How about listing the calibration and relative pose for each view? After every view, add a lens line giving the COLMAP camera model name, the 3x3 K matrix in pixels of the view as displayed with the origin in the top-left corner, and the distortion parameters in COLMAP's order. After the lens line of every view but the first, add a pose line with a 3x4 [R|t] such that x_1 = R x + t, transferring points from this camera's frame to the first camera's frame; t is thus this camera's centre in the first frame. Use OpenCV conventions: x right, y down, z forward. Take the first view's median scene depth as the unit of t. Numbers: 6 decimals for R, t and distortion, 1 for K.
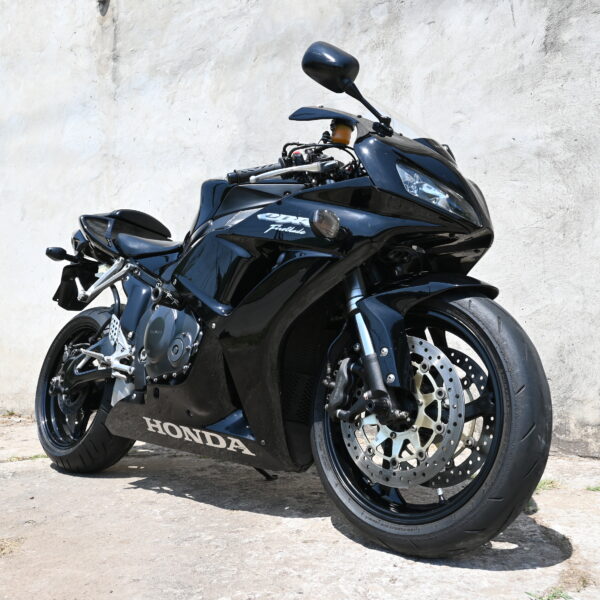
lens RADIAL K [[597.3, 0, 299.6], [0, 597.3, 300.0], [0, 0, 1]] dist [-0.004284, 0.000000]
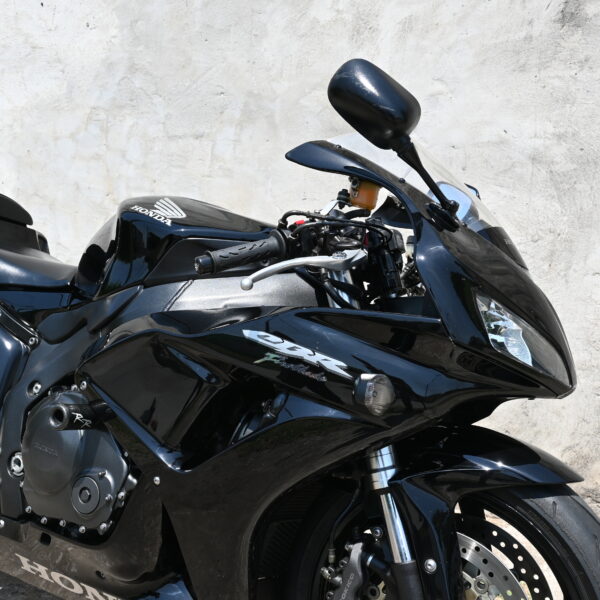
lens RADIAL K [[689.1, 0, 298.8], [0, 689.1, 301.0], [0, 0, 1]] dist [-0.009515, 0.000000]
pose [[0.965357, 0.045246, 0.256980, -0.173543], [-0.091067, 0.981346, 0.169311, -0.258097], [-0.244526, -0.186848, 0.951470, 0.245946]]
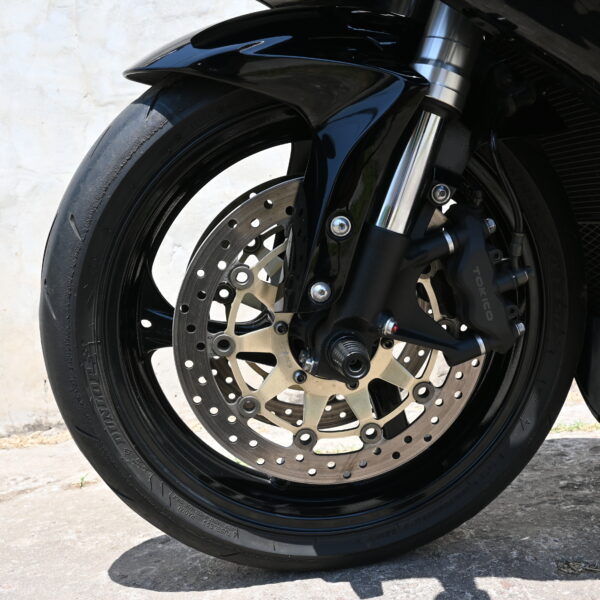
lens RADIAL K [[597.3, 0, 299.9], [0, 597.3, 285.2], [0, 0, 1]] dist [-0.004284, 0.000000]
pose [[0.845230, -0.034432, 0.533292, -0.460335], [0.027959, 0.999405, 0.020213, 0.139240], [-0.533671, -0.002174, 0.845690, 0.749839]]
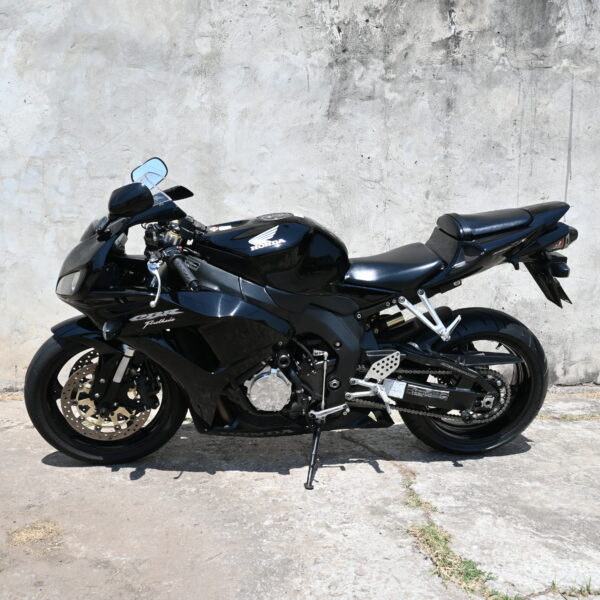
lens RADIAL K [[597.3, 0, 291.9], [0, 597.3, 287.9], [0, 0, 1]] dist [-0.004284, 0.000000]
pose [[0.820704, -0.020434, 0.570988, -0.663585], [-0.070434, 0.988119, 0.136599, -0.283831], [-0.566996, -0.152324, 0.809514, -0.224144]]
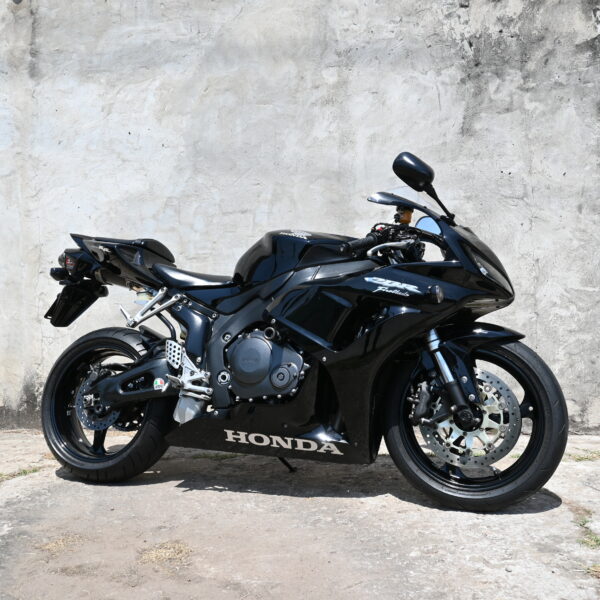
lens RADIAL K [[597.3, 0, 298.8], [0, 597.3, 307.2], [0, 0, 1]] dist [-0.004284, 0.000000]
pose [[0.920734, 0.005755, 0.390148, -0.621565], [-0.025951, 0.998580, 0.046515, -0.114772], [-0.389326, -0.052953, 0.919576, -0.152355]]
